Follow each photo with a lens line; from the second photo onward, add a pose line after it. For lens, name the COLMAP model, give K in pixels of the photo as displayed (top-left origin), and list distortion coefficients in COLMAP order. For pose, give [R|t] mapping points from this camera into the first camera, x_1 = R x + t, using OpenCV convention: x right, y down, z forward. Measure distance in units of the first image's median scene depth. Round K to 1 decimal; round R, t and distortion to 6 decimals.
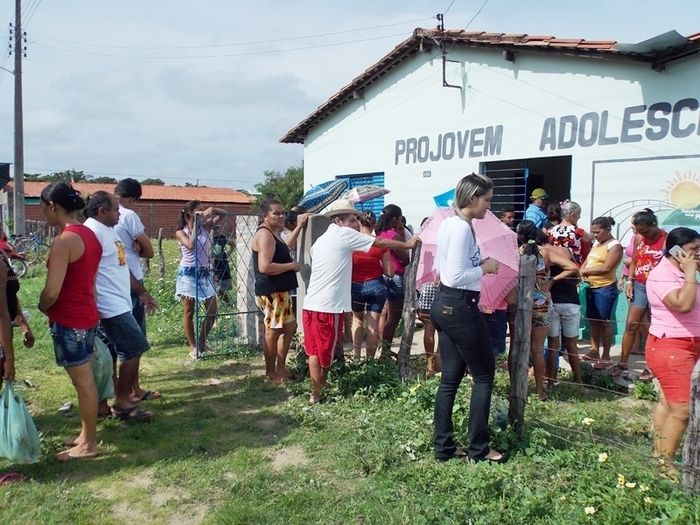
lens RADIAL K [[577.4, 0, 350.0], [0, 577.4, 262.5], [0, 0, 1]] dist [-0.038973, 0.001052]
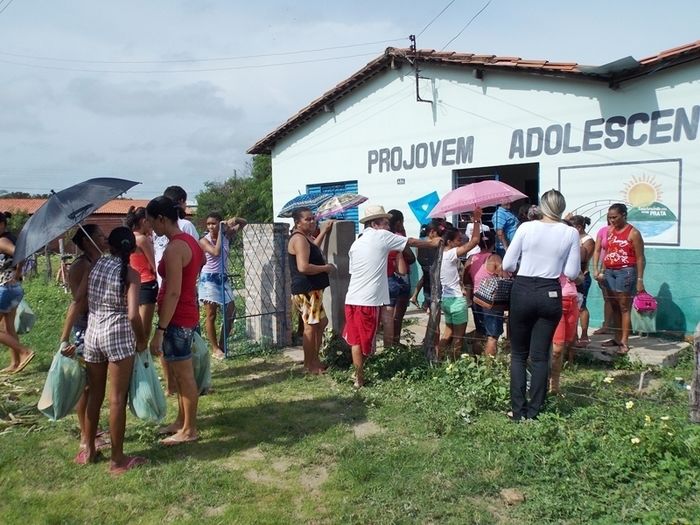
lens RADIAL K [[577.4, 0, 350.0], [0, 577.4, 262.5], [0, 0, 1]] dist [-0.038973, 0.001052]
pose [[0.991216, -0.037069, 0.126948, -0.131249], [0.038812, 0.999183, -0.011284, 0.008219], [-0.126426, 0.016112, 0.991845, -0.071872]]
